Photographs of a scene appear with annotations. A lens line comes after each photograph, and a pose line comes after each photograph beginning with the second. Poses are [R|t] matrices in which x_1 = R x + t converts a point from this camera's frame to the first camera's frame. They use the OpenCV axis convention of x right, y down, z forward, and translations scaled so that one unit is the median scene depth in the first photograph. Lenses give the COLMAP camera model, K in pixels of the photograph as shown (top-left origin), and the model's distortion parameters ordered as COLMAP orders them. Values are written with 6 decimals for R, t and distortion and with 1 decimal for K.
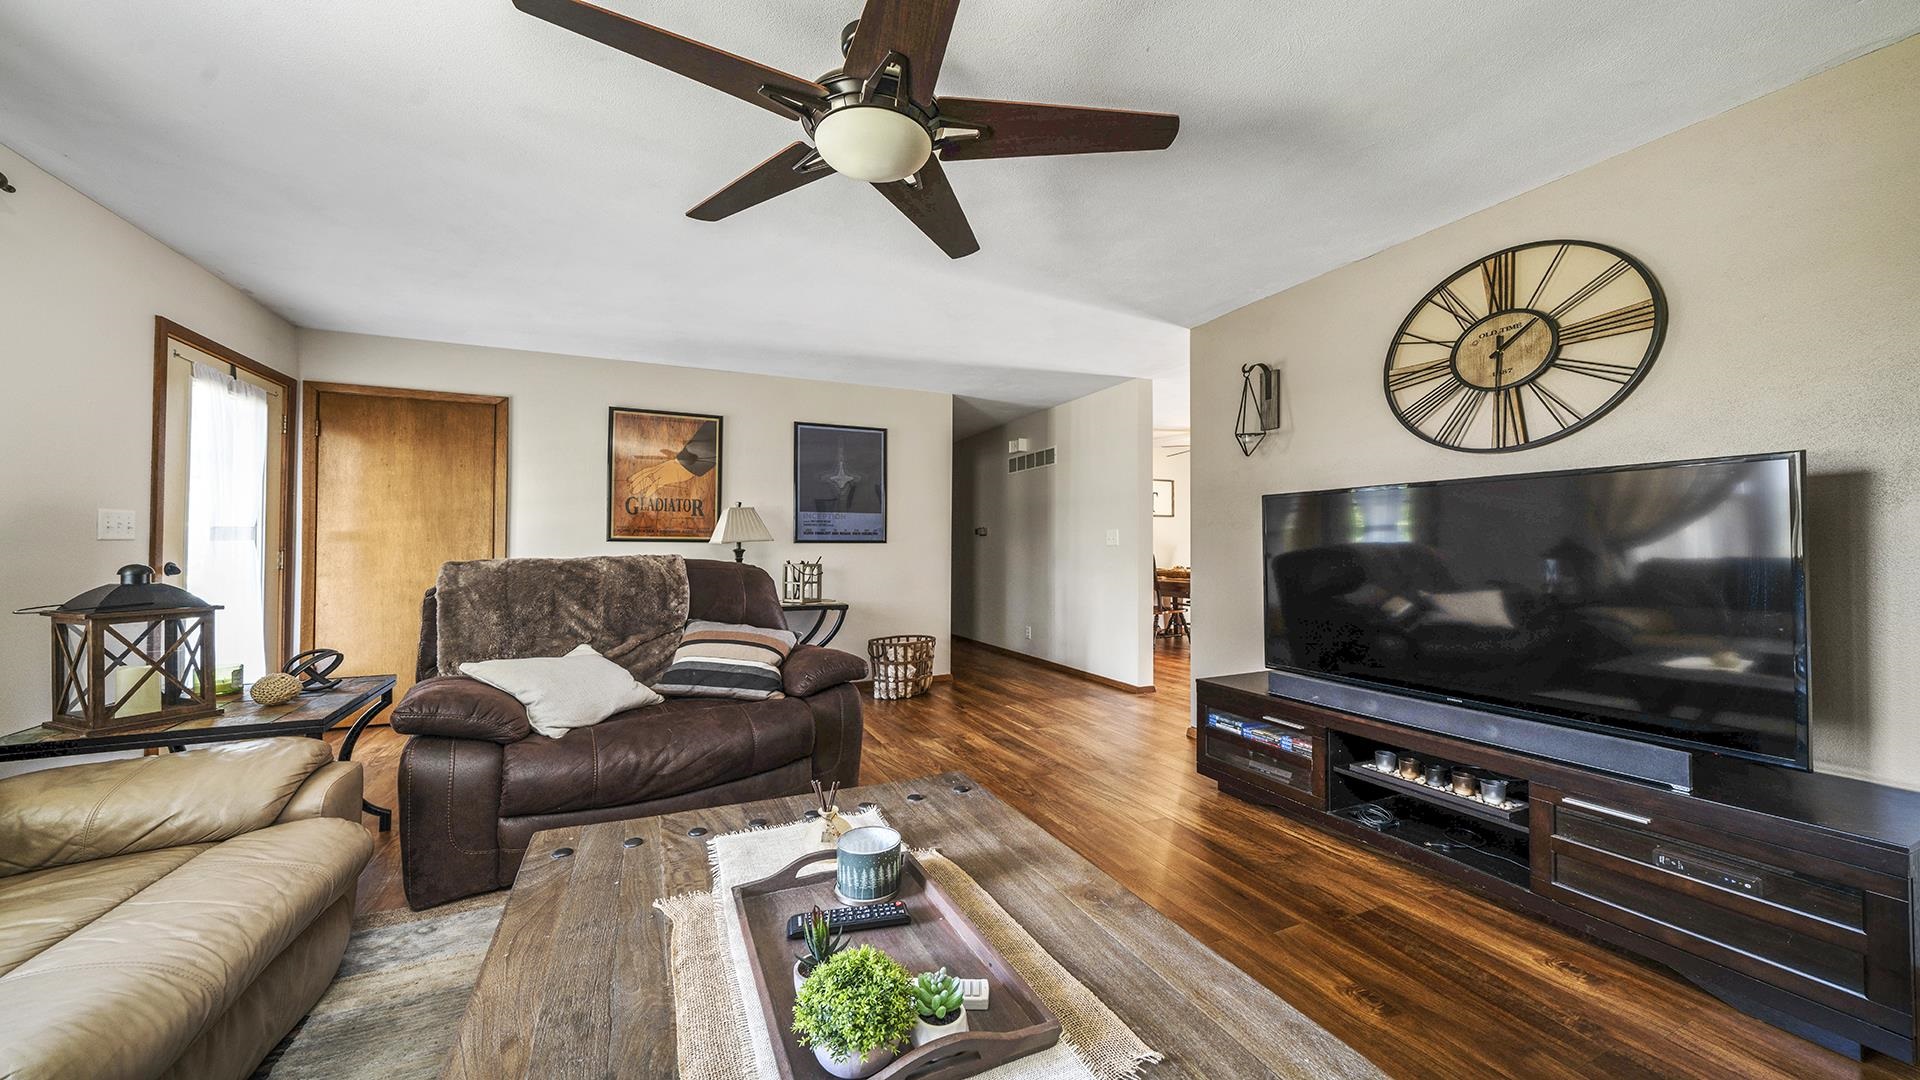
lens RADIAL K [[677.6, 0, 952.8], [0, 677.6, 540.1], [0, 0, 1]] dist [-0.007831, 0.000284]
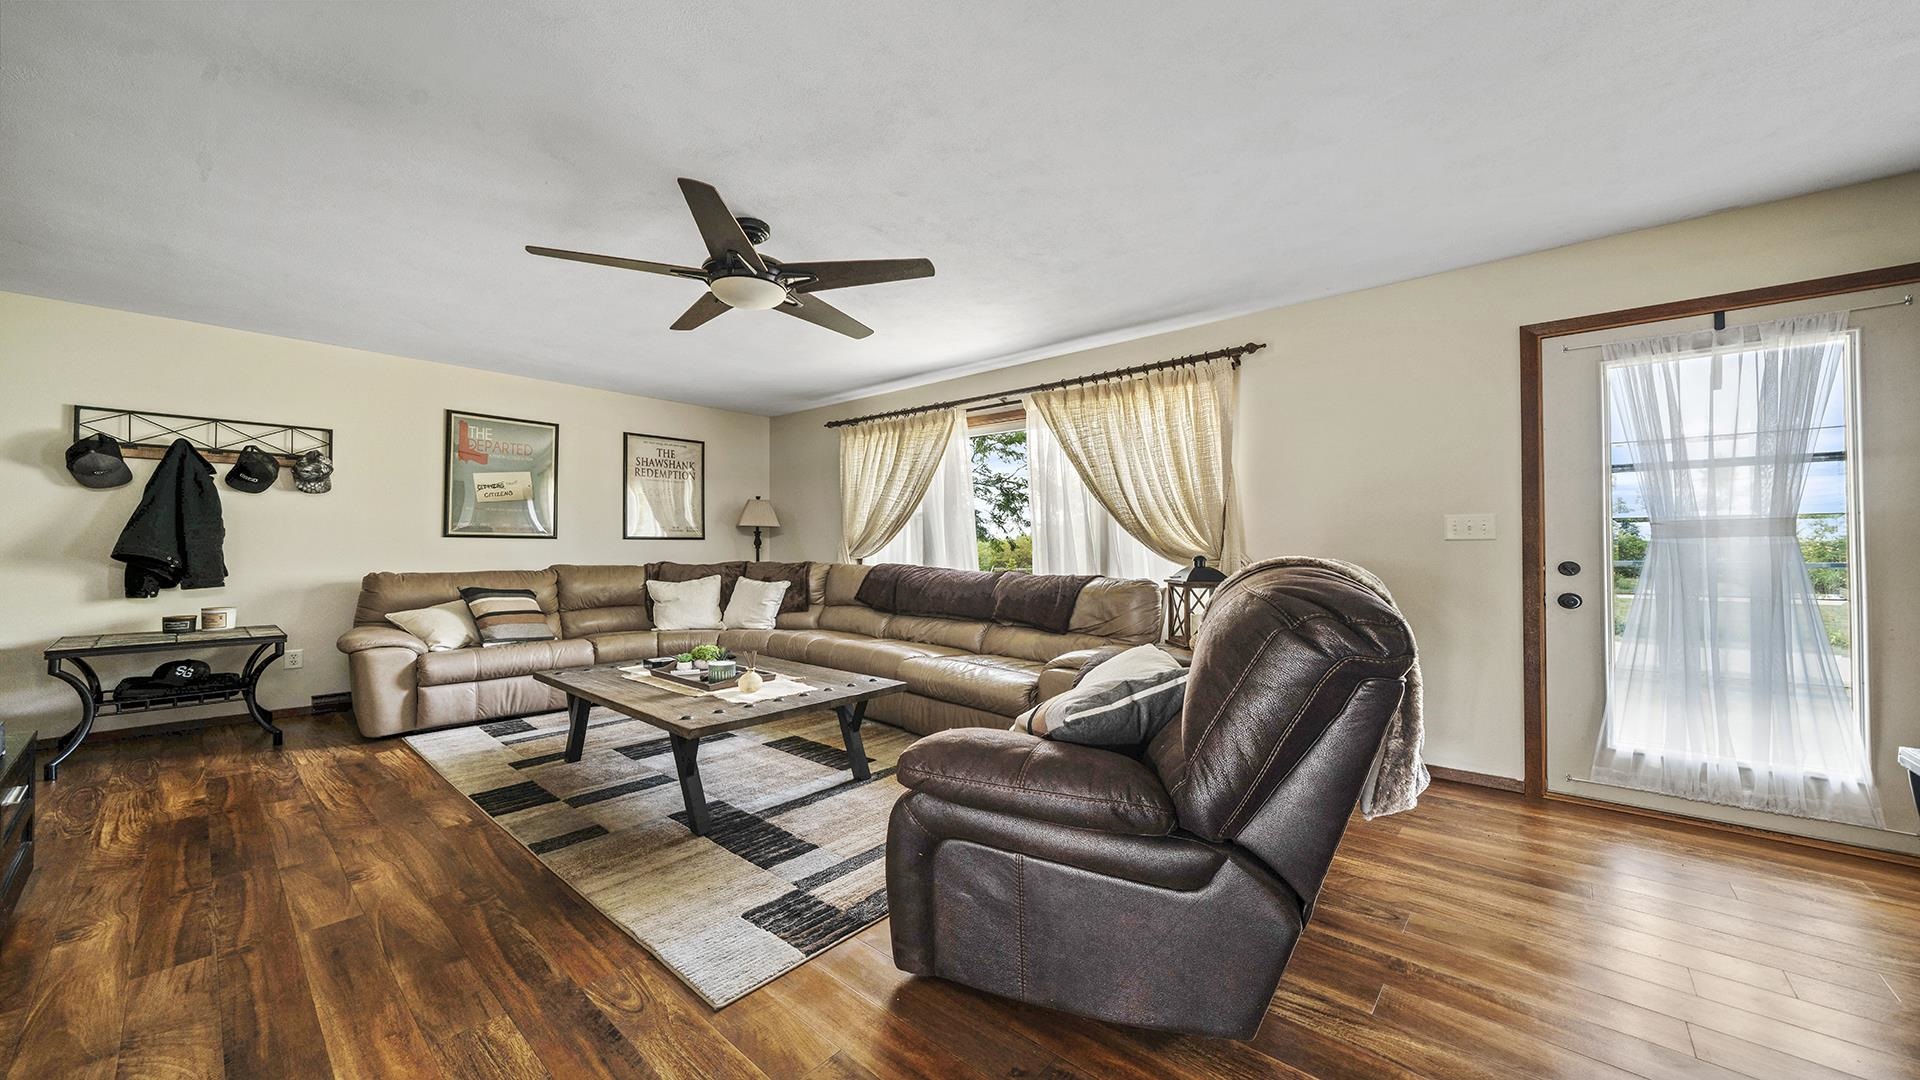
lens RADIAL K [[677.6, 0, 953.5], [0, 677.6, 539.7], [0, 0, 1]] dist [-0.007831, 0.000284]
pose [[-0.908996, -0.011226, -0.416653, 0.039748], [-0.001616, 0.999725, -0.023411, 0.015859], [0.416801, -0.020607, -0.908764, 0.964818]]
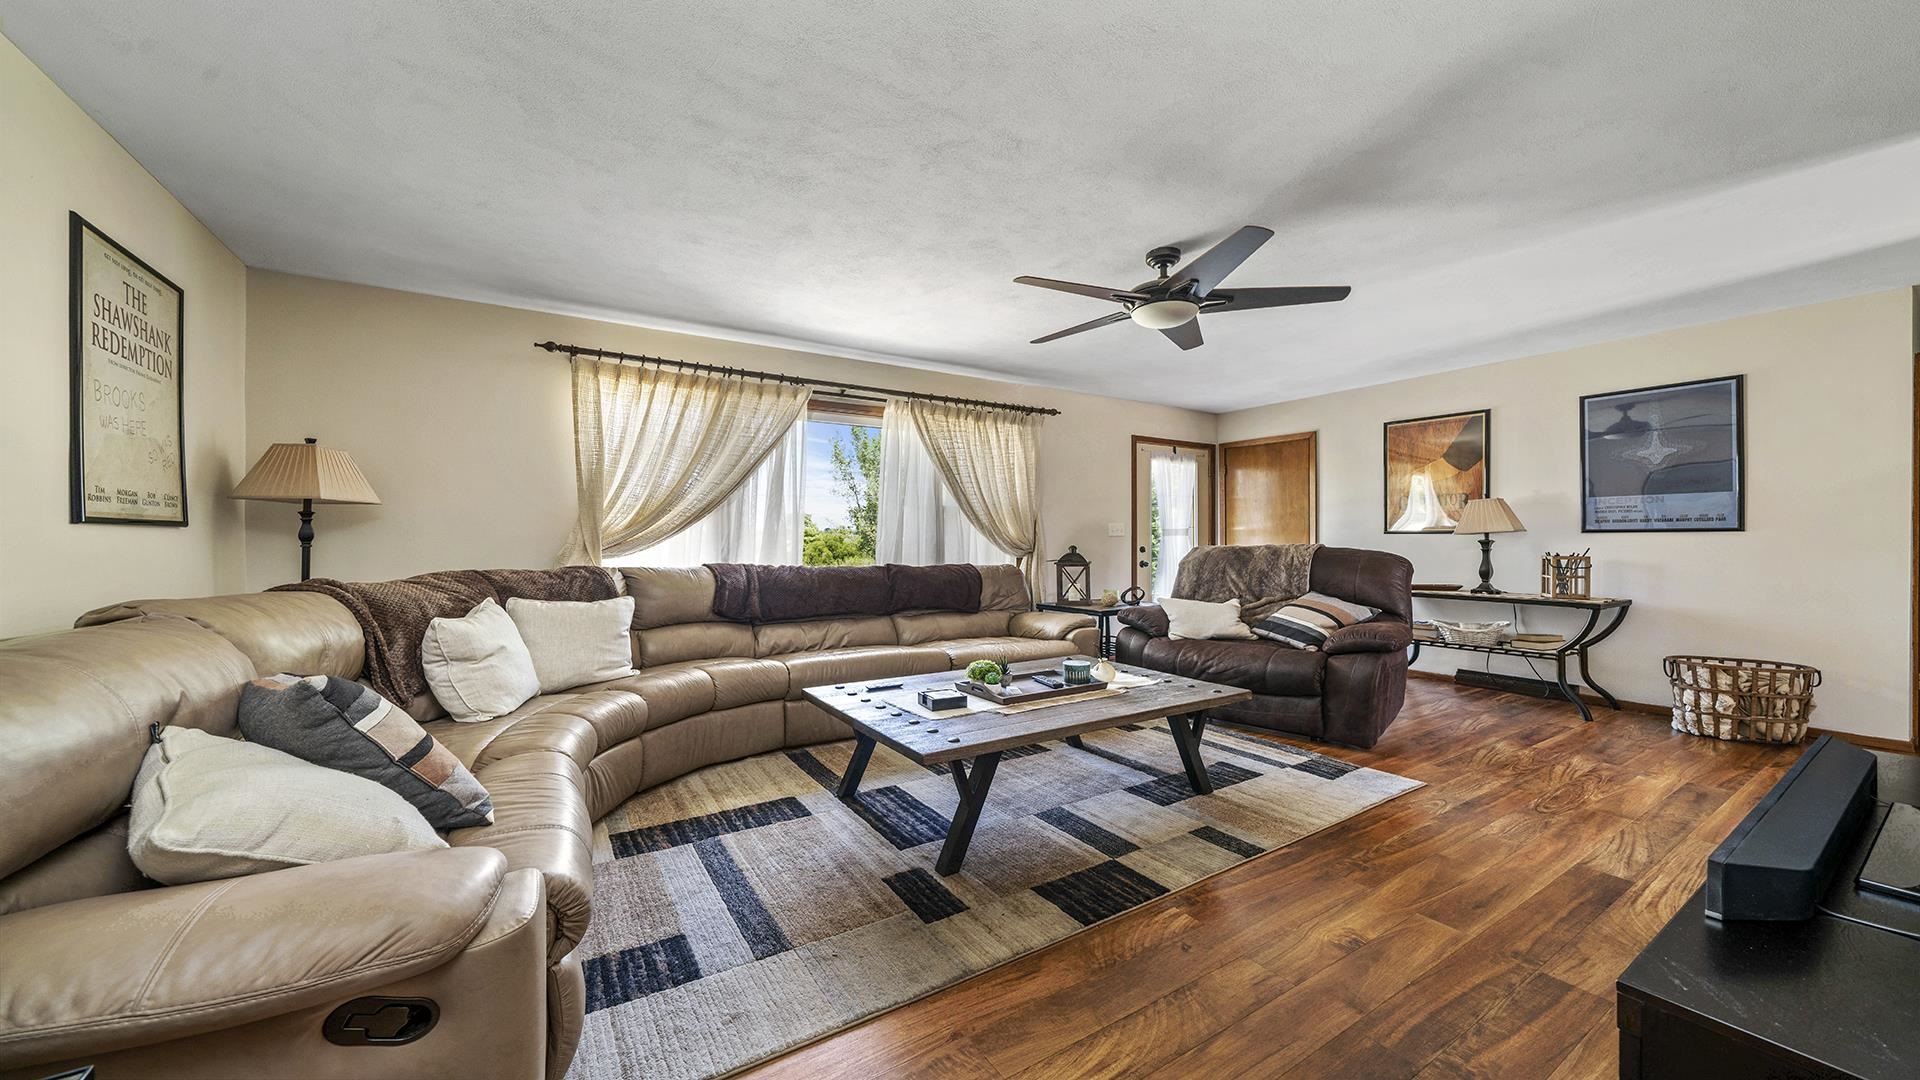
lens RADIAL K [[677.6, 0, 964.3], [0, 677.6, 539.8], [0, 0, 1]] dist [-0.007831, 0.000284]
pose [[0.141176, -0.002968, -0.989980, 0.579977], [0.012660, 0.999919, -0.001192, 0.004721], [0.989904, -0.012365, 0.141202, 0.078926]]
